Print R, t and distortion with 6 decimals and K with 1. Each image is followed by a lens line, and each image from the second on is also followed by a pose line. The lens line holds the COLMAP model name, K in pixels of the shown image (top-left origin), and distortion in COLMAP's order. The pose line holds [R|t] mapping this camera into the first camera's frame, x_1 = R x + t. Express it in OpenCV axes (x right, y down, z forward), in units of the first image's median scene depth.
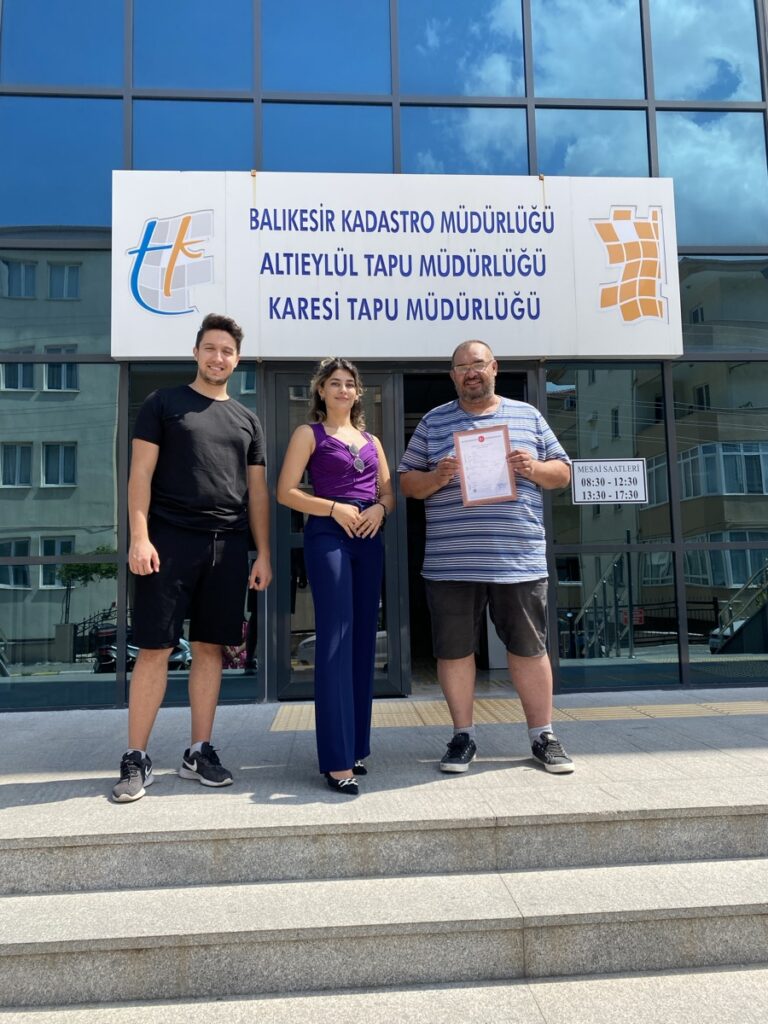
lens RADIAL K [[789.1, 0, 391.4], [0, 789.1, 502.7], [0, 0, 1]] dist [0.010740, -0.008294]
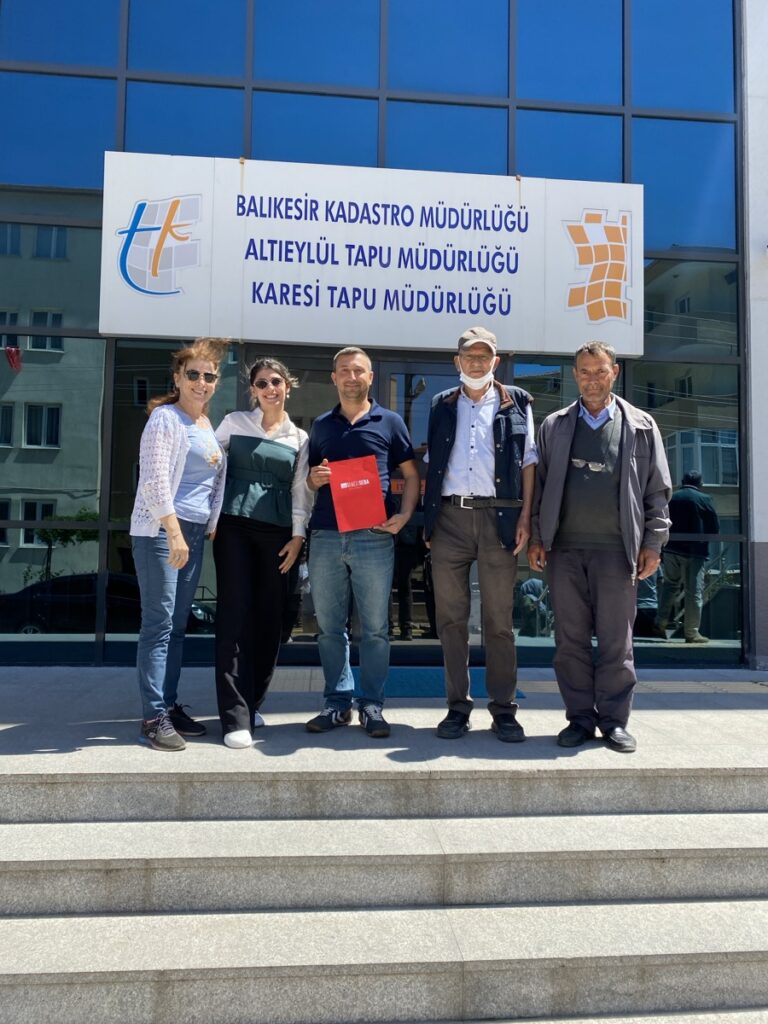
lens RADIAL K [[789.1, 0, 391.4], [0, 789.1, 505.9], [0, 0, 1]] dist [0.010740, -0.008294]
pose [[0.998898, 0.041549, 0.021817, 0.017788], [-0.042342, 0.998409, 0.037227, -0.010816], [-0.020235, -0.038110, 0.999069, -0.057942]]
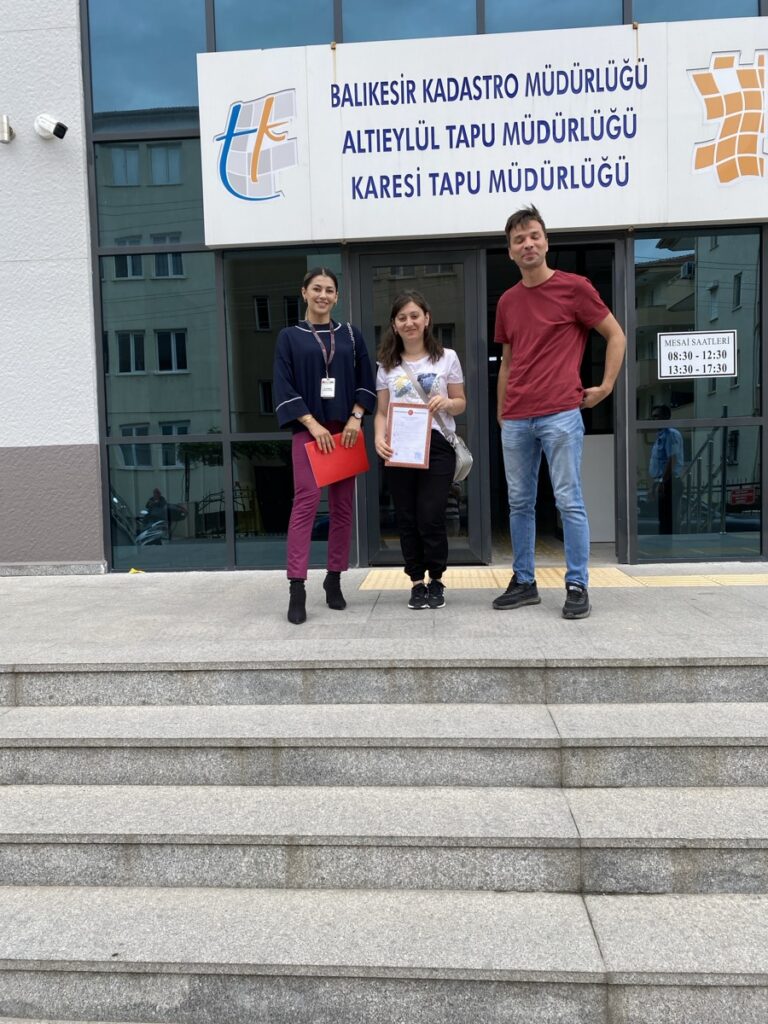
lens RADIAL K [[789.1, 0, 385.6], [0, 789.1, 507.4], [0, 0, 1]] dist [0.010740, -0.008294]
pose [[0.990169, 0.003408, -0.139834, 0.030616], [0.018281, 0.987975, 0.153530, 0.003186], [0.138675, -0.154576, 0.978200, -0.048932]]
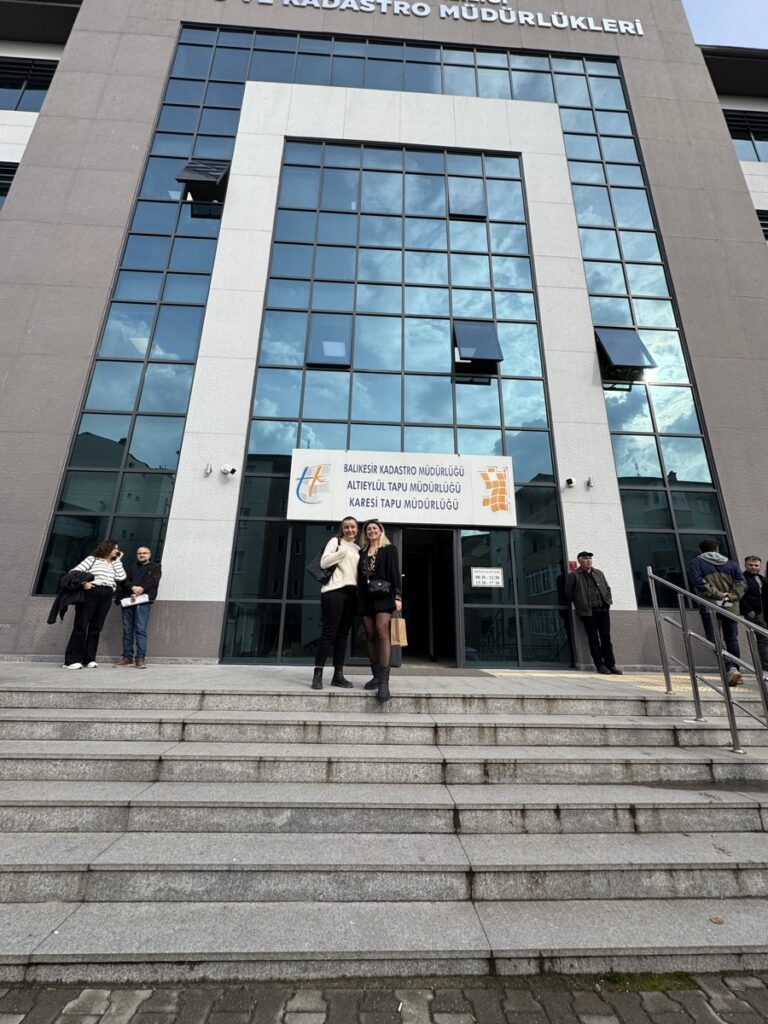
lens RADIAL K [[408.2, 0, 384.2], [0, 408.2, 508.4], [0, 0, 1]] dist [-0.005911, 0.001128]
pose [[0.998845, 0.033628, -0.034322, 0.000394], [-0.039651, 0.980313, -0.193428, 0.020598], [0.027142, 0.194566, 0.980514, -0.265133]]
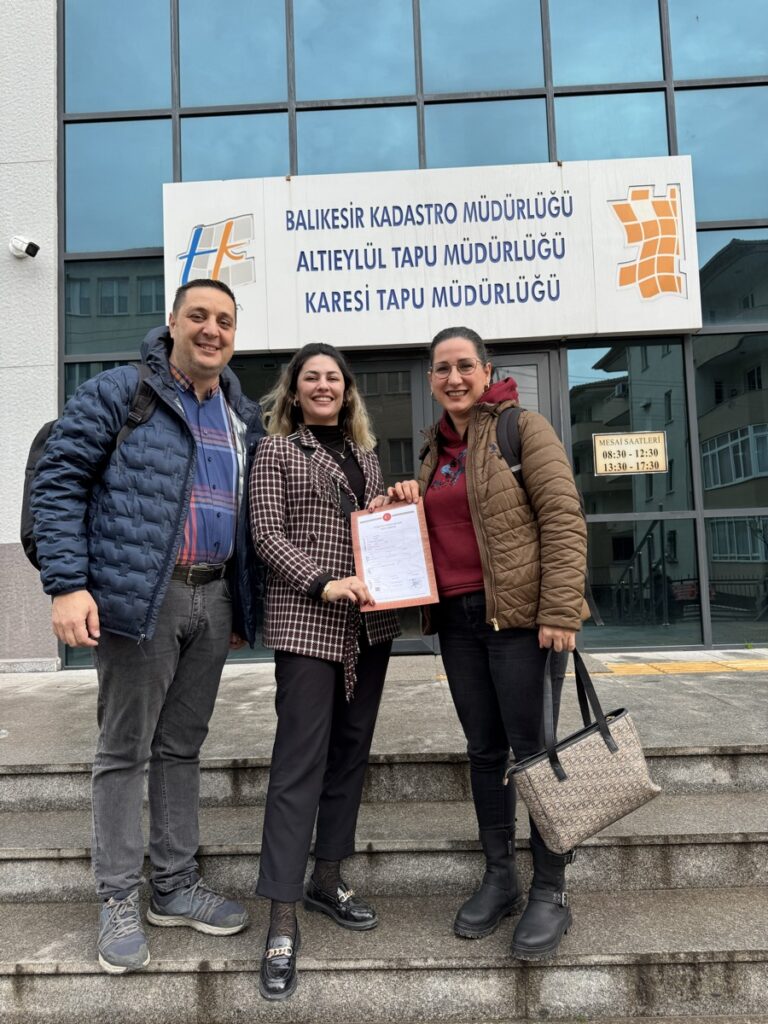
lens RADIAL K [[726.3, 0, 382.1], [0, 726.3, 518.0], [0, 0, 1]] dist [0.022766, -0.034030]
pose [[0.994398, -0.019871, -0.103817, 0.048049], [0.023517, 0.999145, 0.034008, 0.019064], [0.103053, -0.036259, 0.994015, 0.001641]]
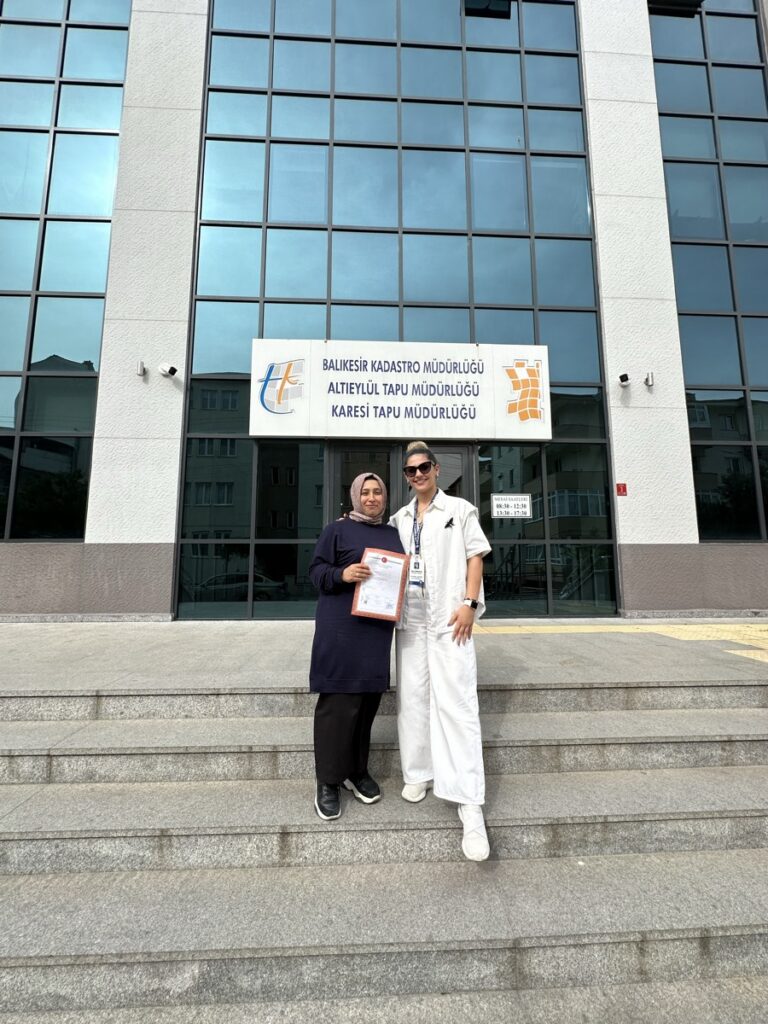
lens RADIAL K [[409.2, 0, 383.0], [0, 409.2, 511.5], [0, 0, 1]] dist [-0.006678, 0.001066]
pose [[0.999430, 0.019502, -0.027554, -0.000867], [-0.019914, 0.999693, -0.014760, 0.007002], [0.027258, 0.015300, 0.999511, 0.023914]]
